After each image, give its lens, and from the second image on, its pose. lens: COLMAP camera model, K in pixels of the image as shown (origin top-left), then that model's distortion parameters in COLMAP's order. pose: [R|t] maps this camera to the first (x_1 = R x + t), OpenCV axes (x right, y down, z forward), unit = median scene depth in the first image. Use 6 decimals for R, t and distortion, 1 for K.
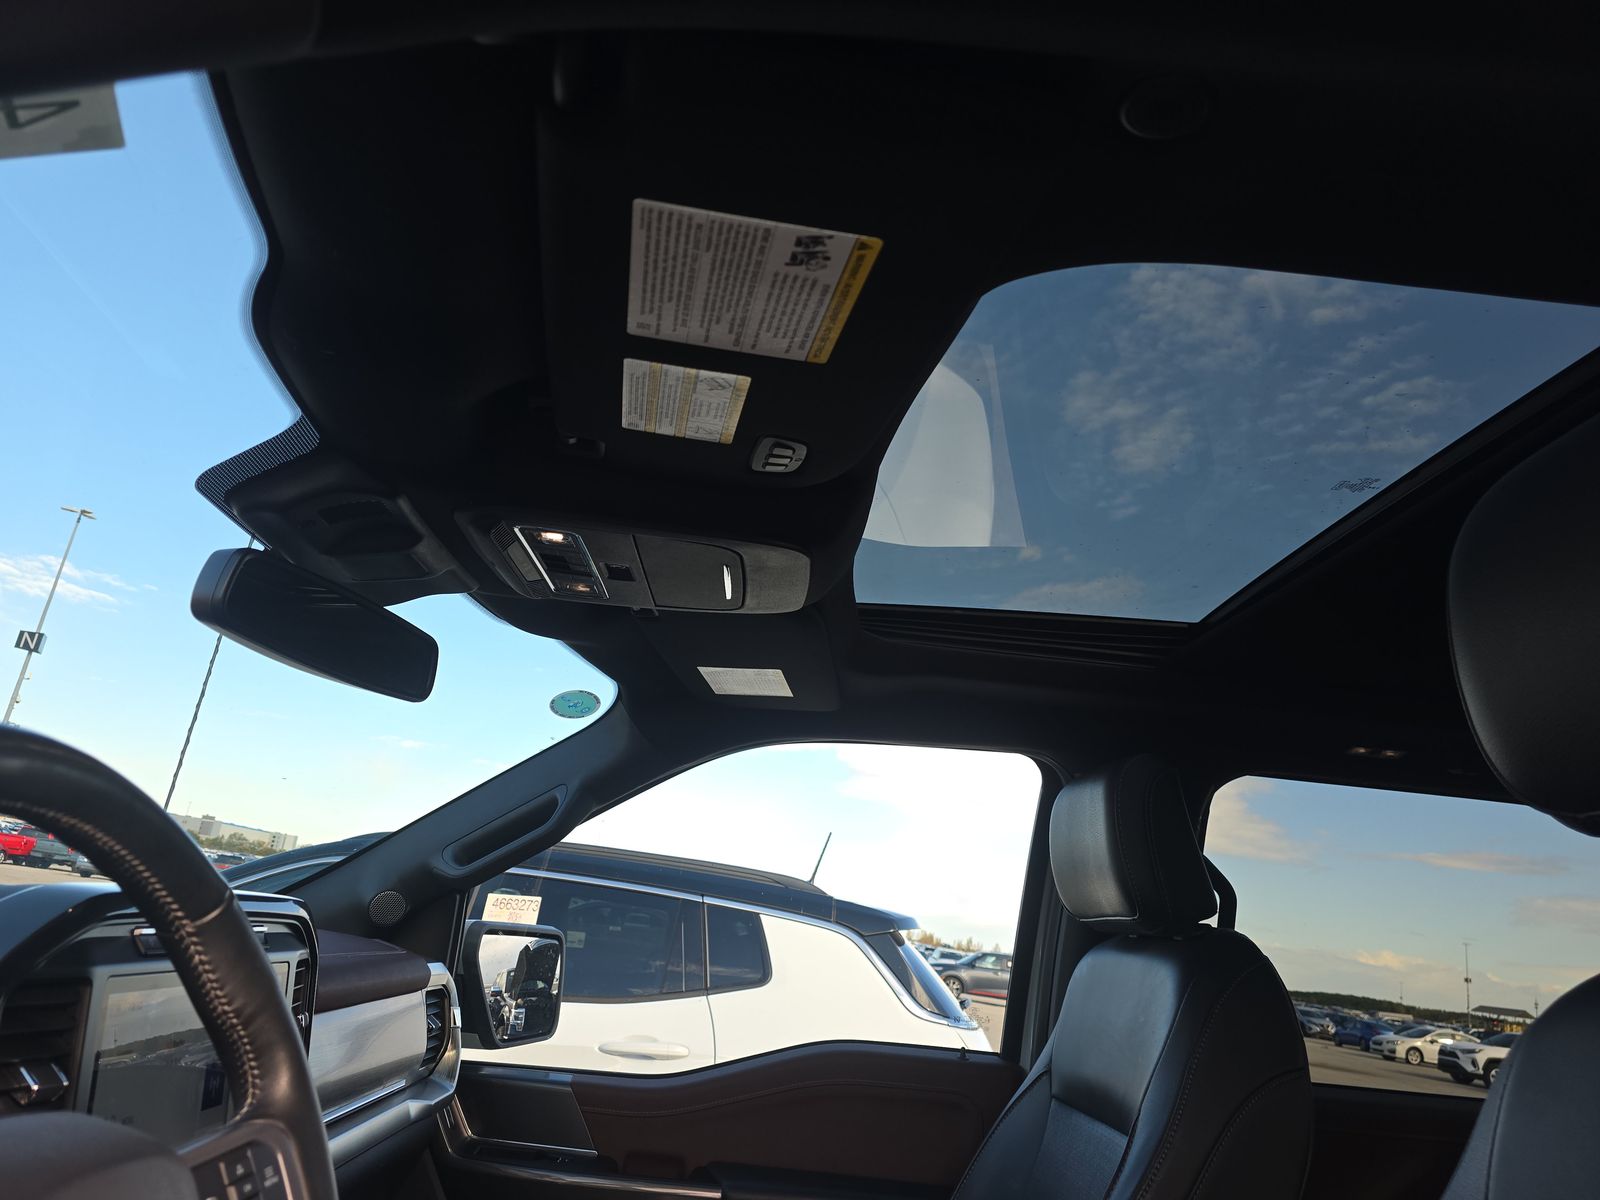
lens RADIAL K [[1034.7, 0, 800.0], [0, 1034.7, 600.0], [0, 0, 1]] dist [0.033881, -0.003844]
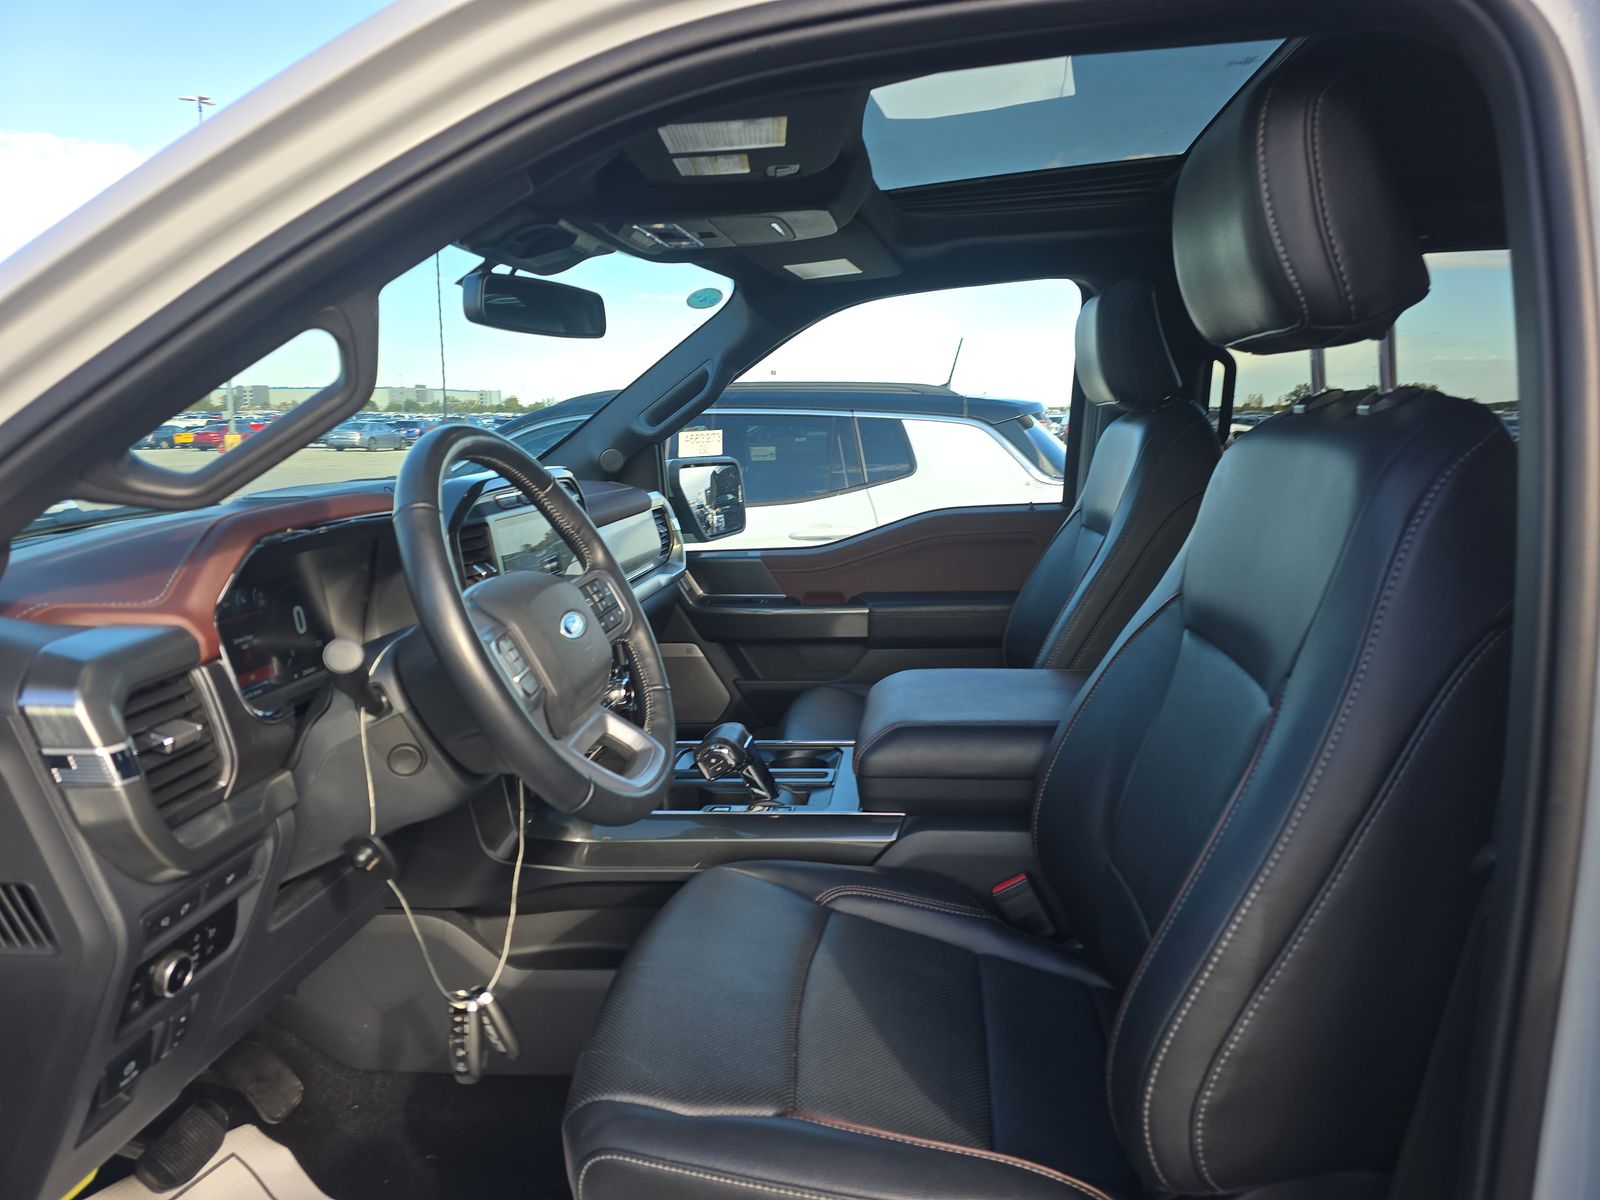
lens RADIAL K [[1080.2, 0, 800.0], [0, 1080.2, 600.0], [0, 0, 1]] dist [0.001447, -0.000603]
pose [[0.975231, -0.102781, -0.195857, 0.115876], [0.180201, 0.882672, 0.434070, -0.120974], [0.128263, -0.458613, 0.879331, -0.326270]]
